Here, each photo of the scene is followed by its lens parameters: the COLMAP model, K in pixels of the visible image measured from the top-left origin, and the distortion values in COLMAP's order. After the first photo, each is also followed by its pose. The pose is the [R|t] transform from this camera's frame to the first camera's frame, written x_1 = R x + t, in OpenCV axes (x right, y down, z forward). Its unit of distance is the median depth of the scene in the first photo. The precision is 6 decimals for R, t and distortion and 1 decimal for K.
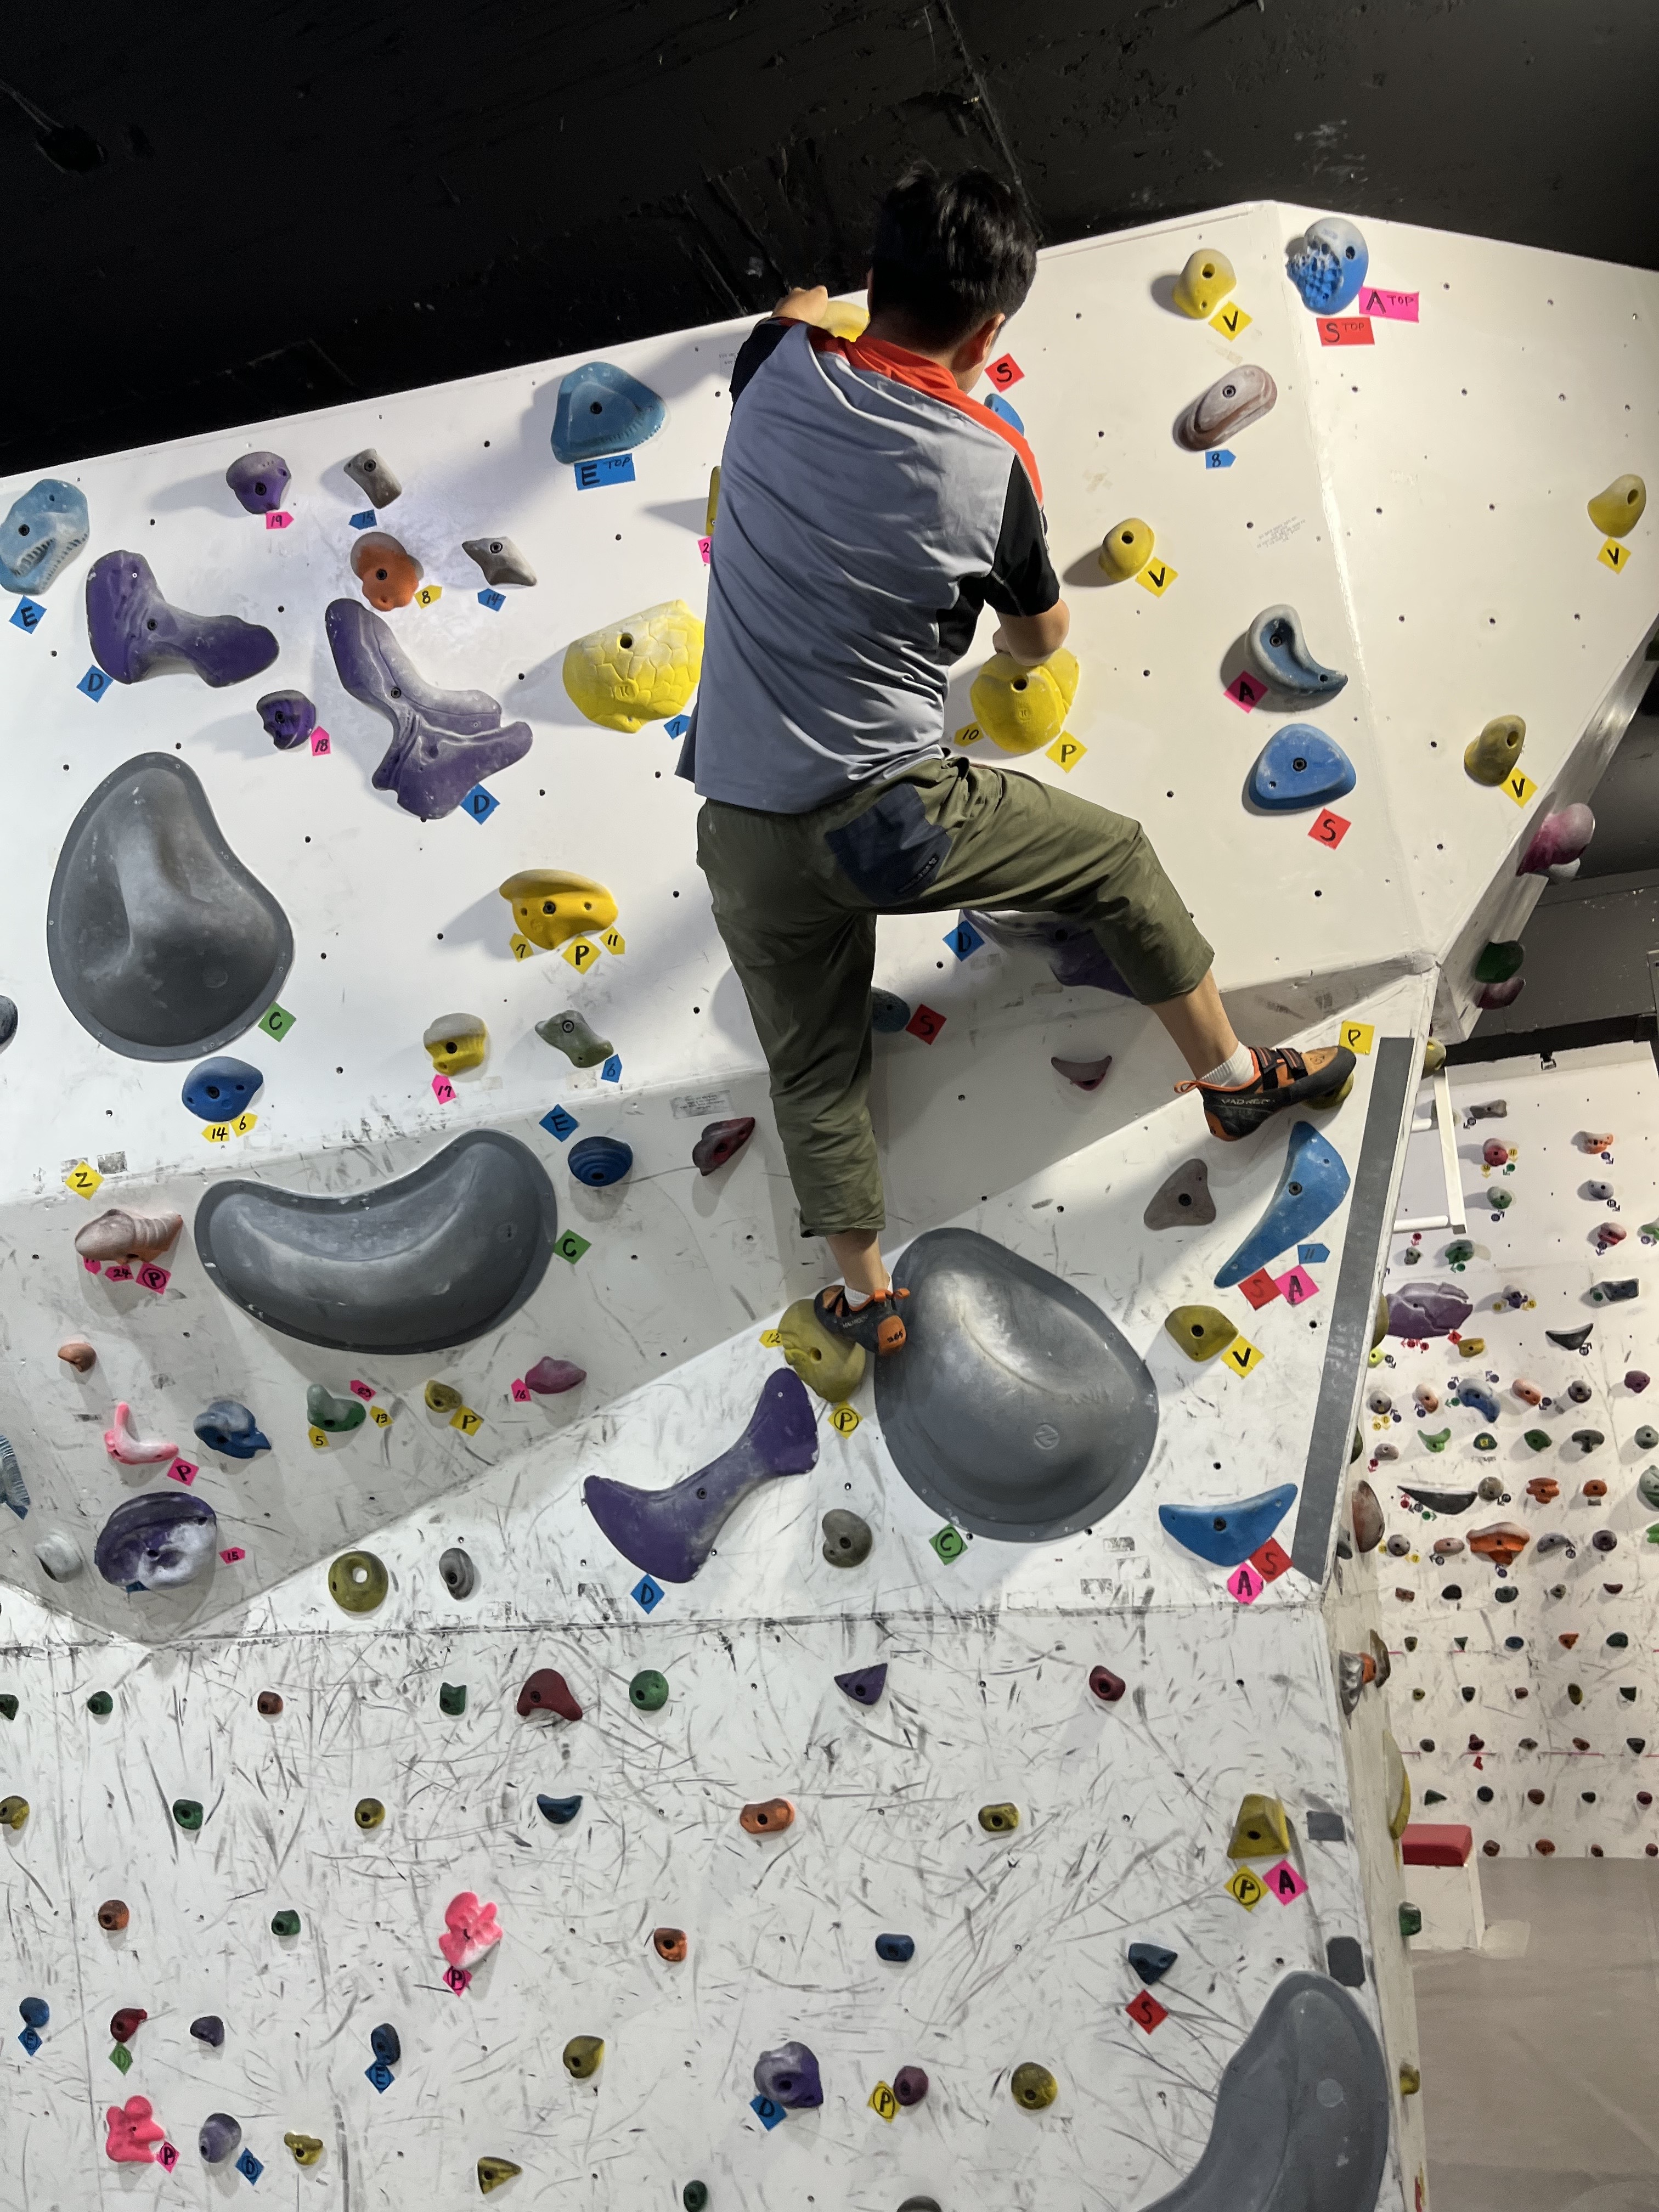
lens RADIAL K [[1671.8, 0, 852.4], [0, 1671.8, 1089.1], [0, 0, 1]] dist [0.060690, -0.087180]
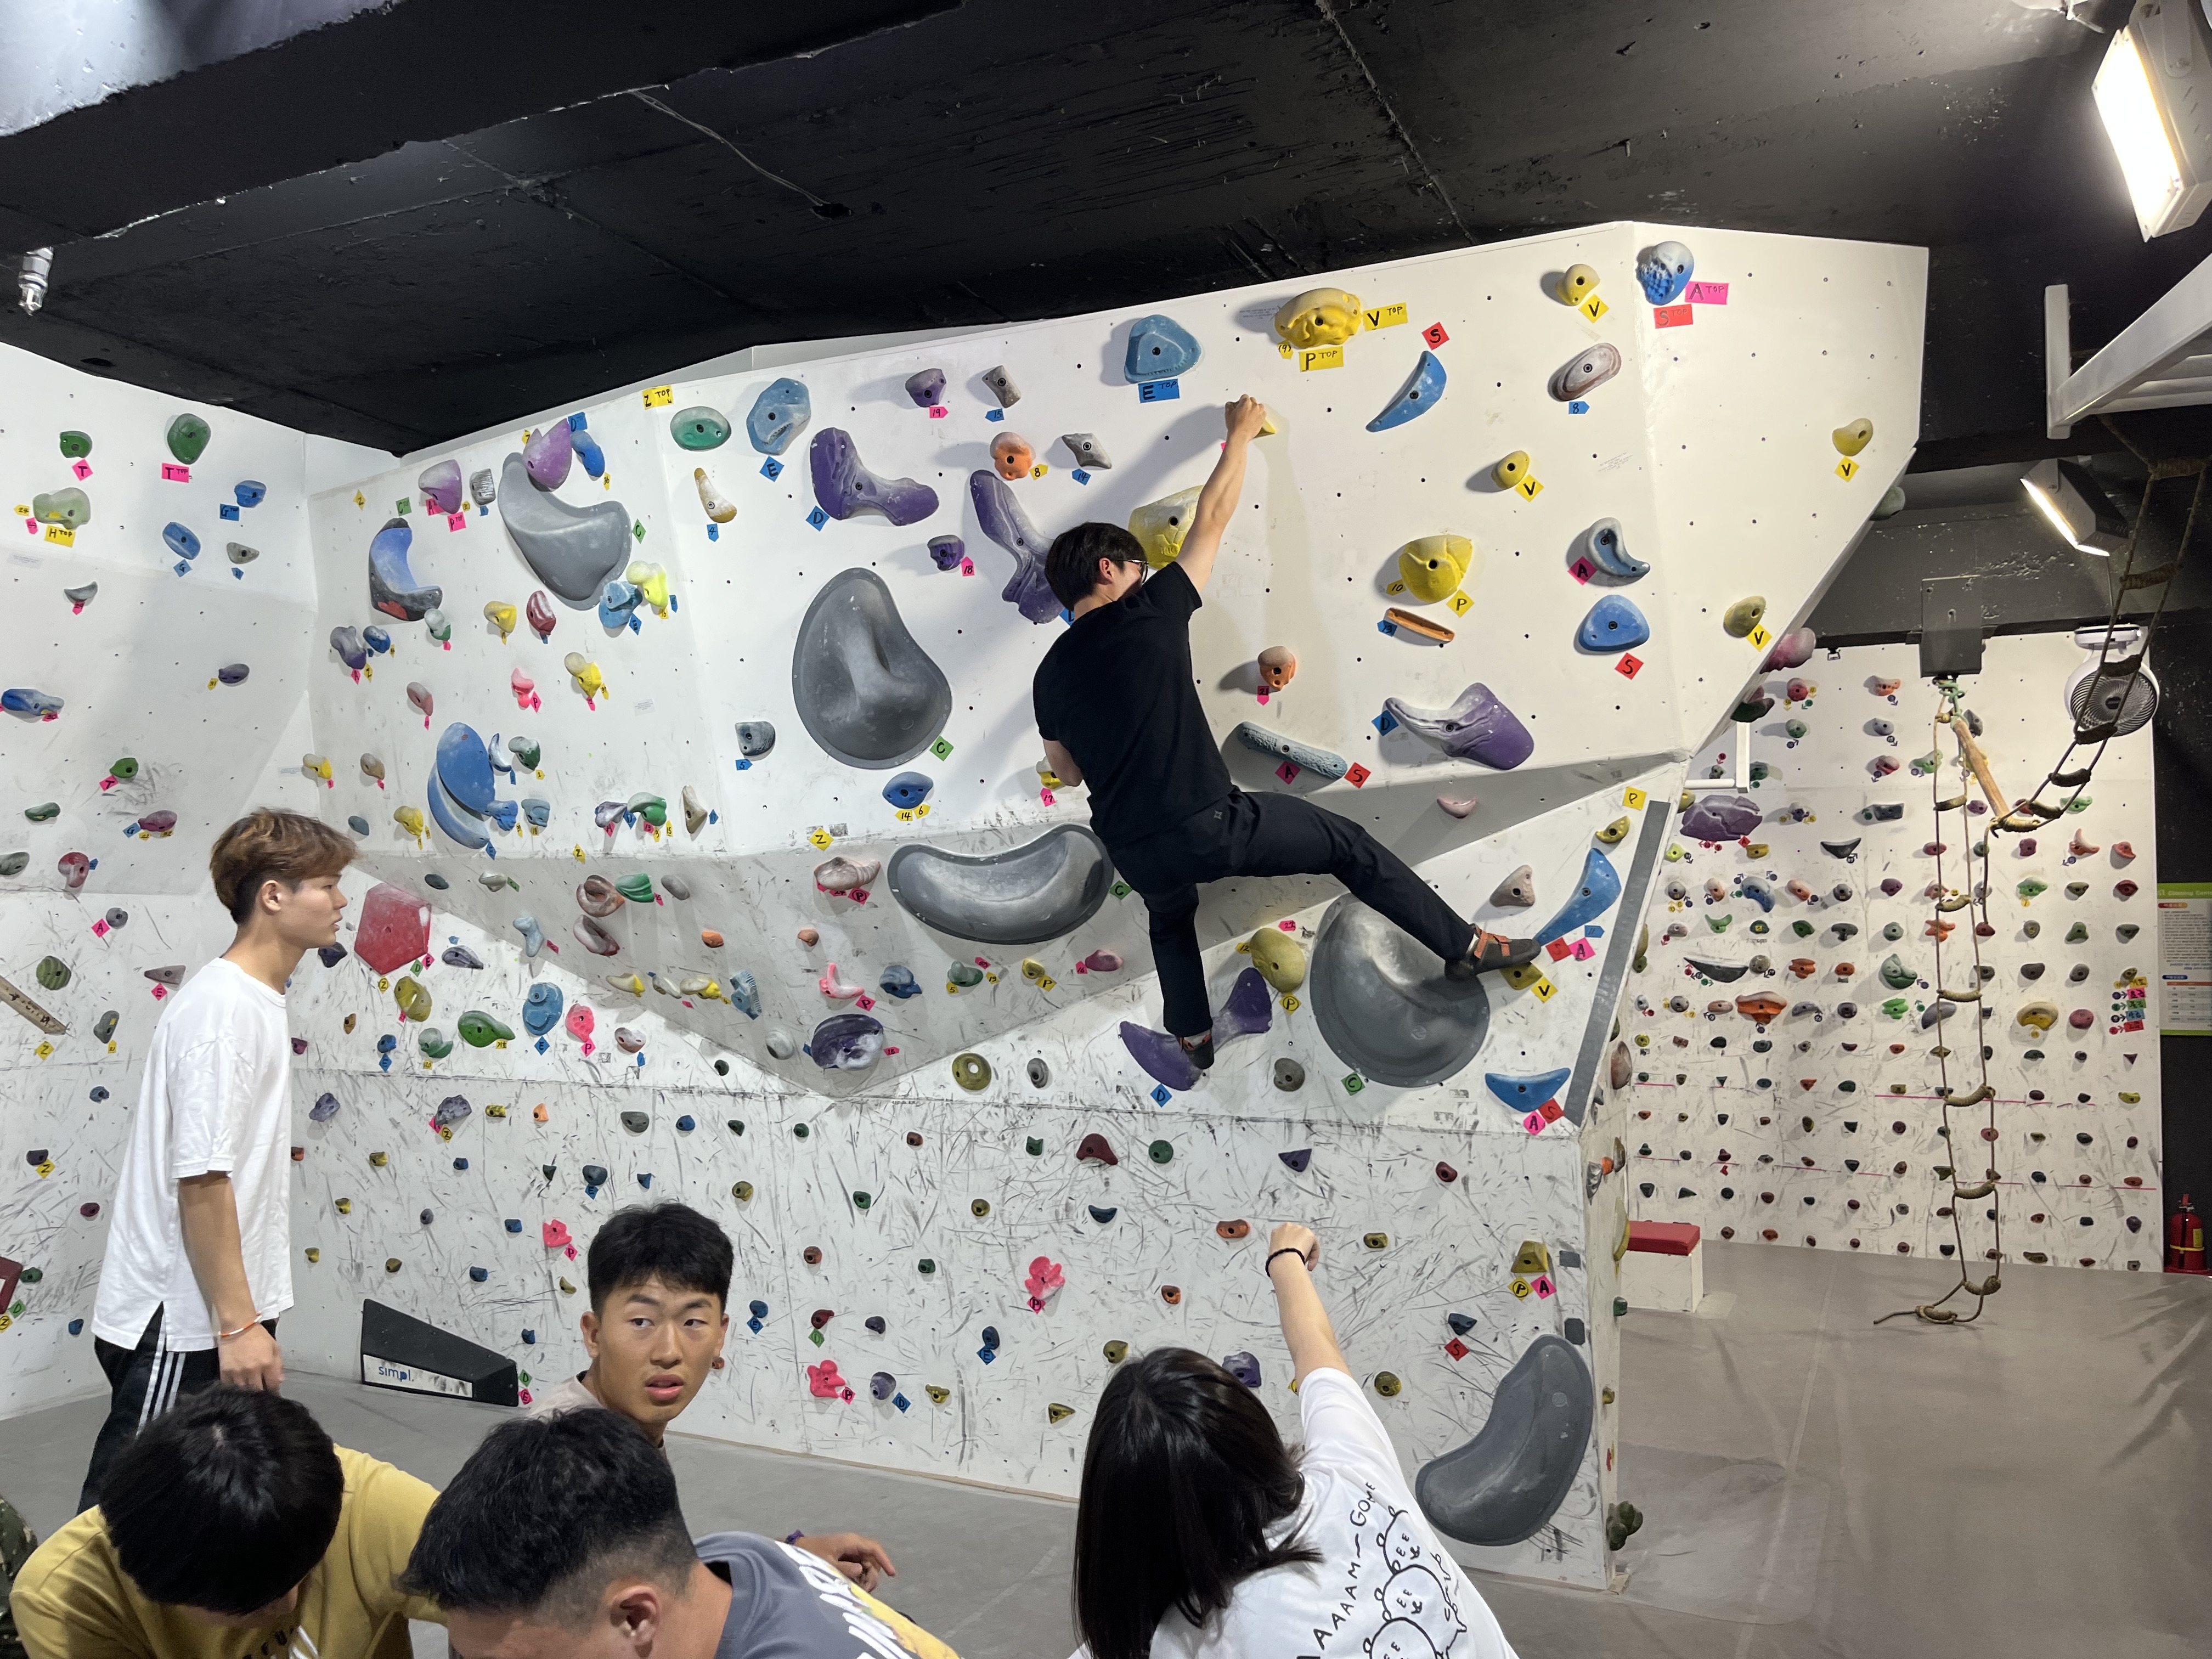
lens RADIAL K [[1671.8, 0, 1084.4], [0, 1671.8, 810.6], [0, 0, 1]] dist [0.060690, -0.087180]
pose [[0.997482, 0.035066, -0.061638, -0.109057], [-0.020917, 0.976002, 0.216753, -0.326472], [0.067760, -0.214918, 0.974279, -0.534758]]
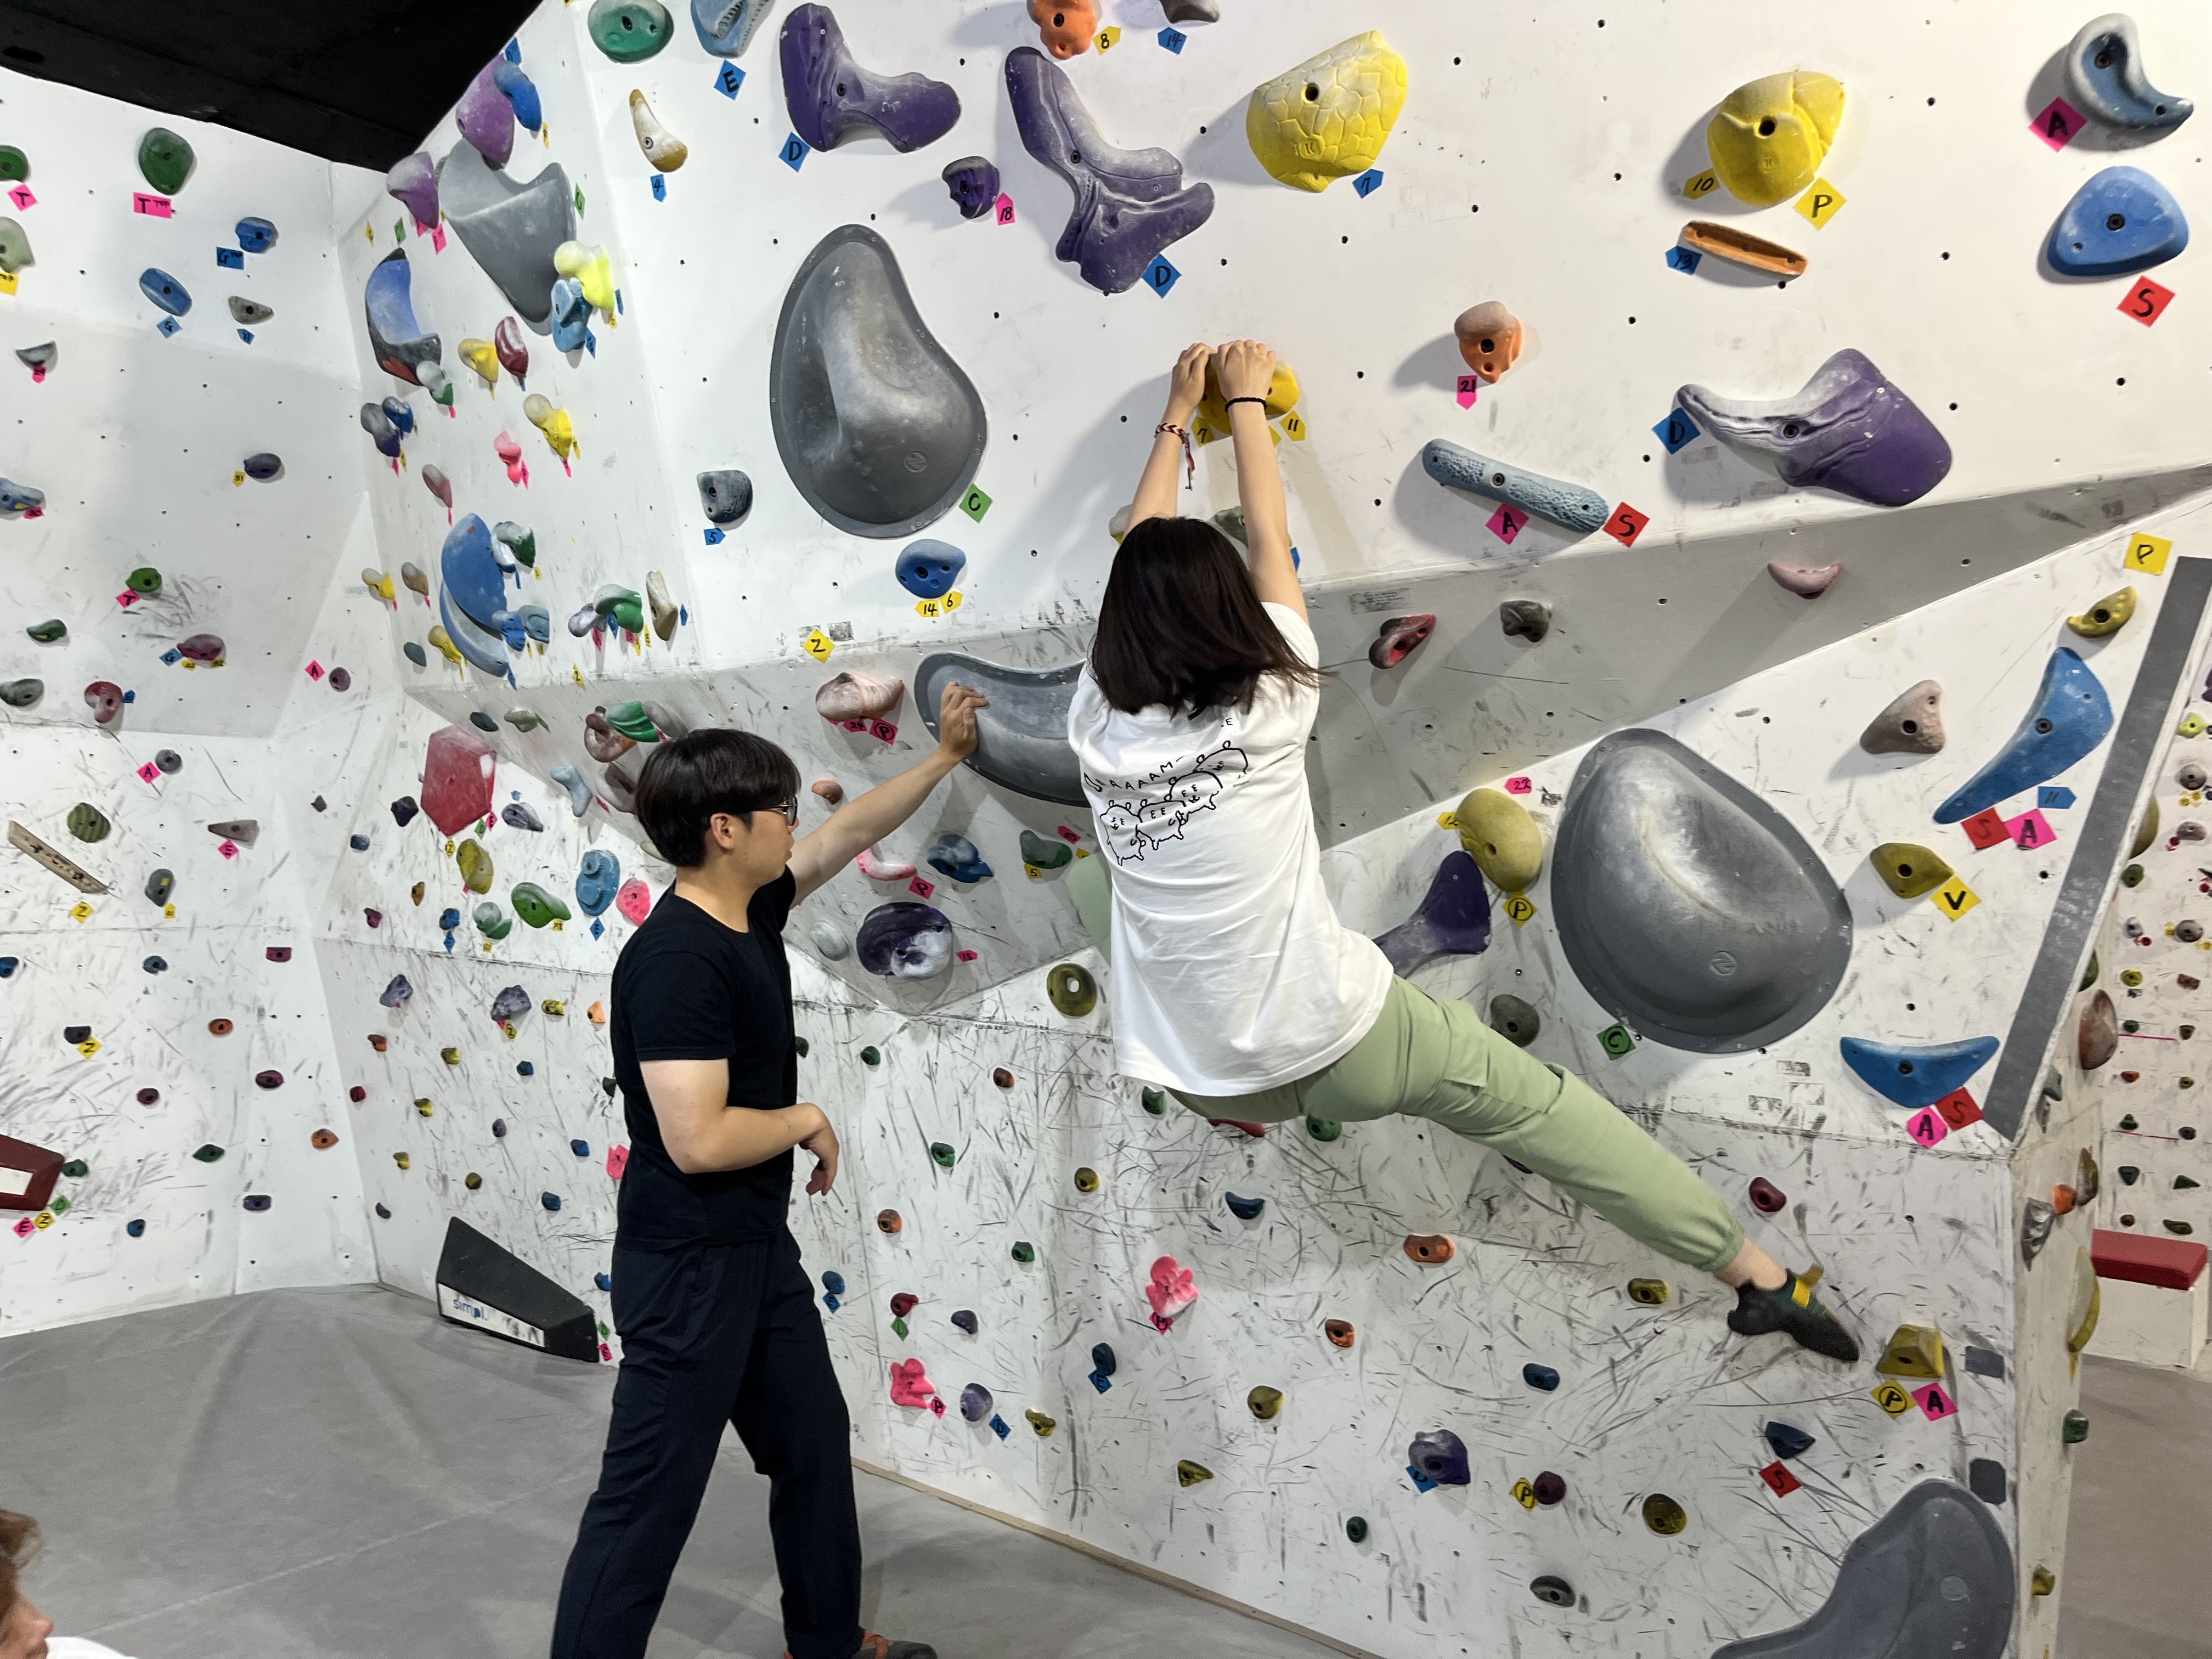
lens RADIAL K [[1671.8, 0, 1122.6], [0, 1671.8, 816.3], [0, 0, 1]] dist [0.060690, -0.087180]
pose [[0.959609, 0.061515, -0.274529, 0.040277], [0.018655, 0.959742, 0.280265, -0.142624], [0.280717, -0.274066, 0.919829, 0.023051]]
